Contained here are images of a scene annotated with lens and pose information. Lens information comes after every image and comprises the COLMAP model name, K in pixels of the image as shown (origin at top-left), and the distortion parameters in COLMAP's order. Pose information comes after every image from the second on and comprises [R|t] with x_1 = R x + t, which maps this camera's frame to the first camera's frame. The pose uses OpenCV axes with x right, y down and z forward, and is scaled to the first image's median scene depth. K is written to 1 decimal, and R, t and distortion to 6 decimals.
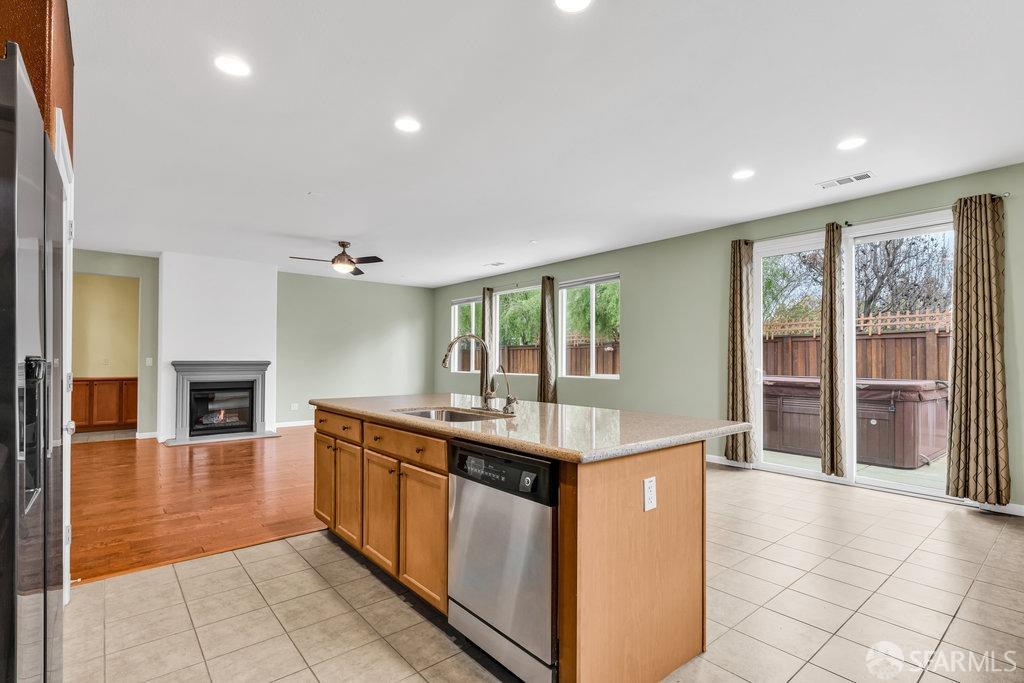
lens RADIAL K [[495.8, 0, 501.0], [0, 495.8, 350.8], [0, 0, 1]] dist [-0.013557, -0.000114]
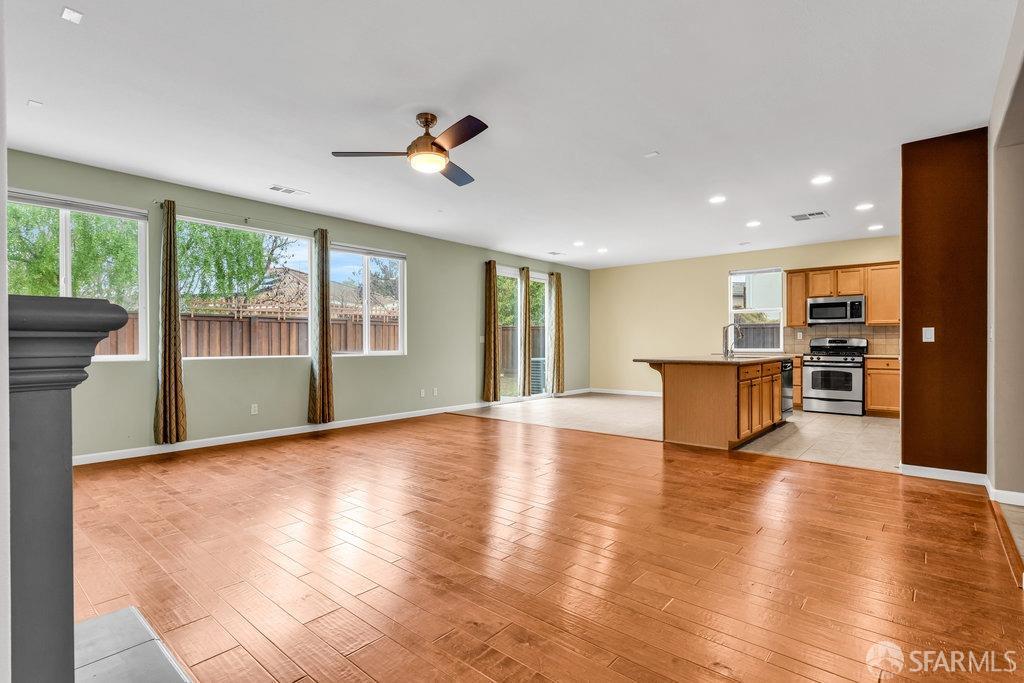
lens RADIAL K [[491.3, 0, 509.7], [0, 491.3, 343.2], [0, 0, 1]] dist [0.010013, -0.003561]
pose [[-0.188766, -0.001238, 0.982021, -0.735106], [-0.015817, 0.999873, -0.001779, 0.027349], [-0.981895, -0.015869, -0.188762, 0.856676]]
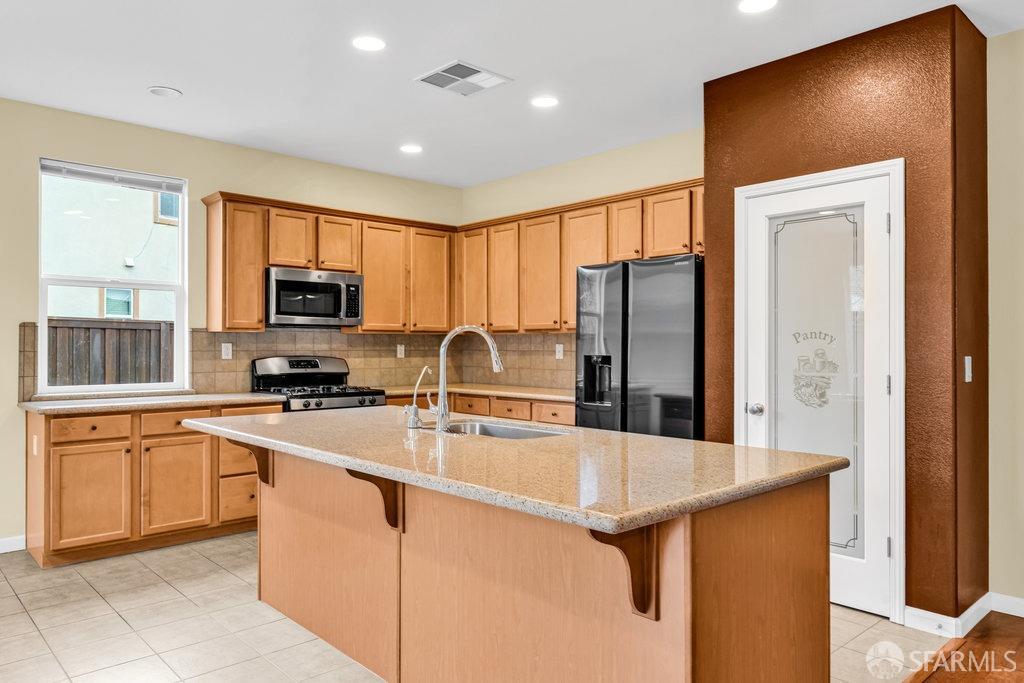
lens RADIAL K [[703.1, 0, 514.7], [0, 703.1, 344.2], [0, 0, 1]] dist [-0.003301, 0.000647]
pose [[-0.996243, -0.004387, -0.086489, -0.012819], [-0.002655, 0.999794, -0.020122, 0.005290], [0.086559, -0.019817, -0.996050, 0.714335]]
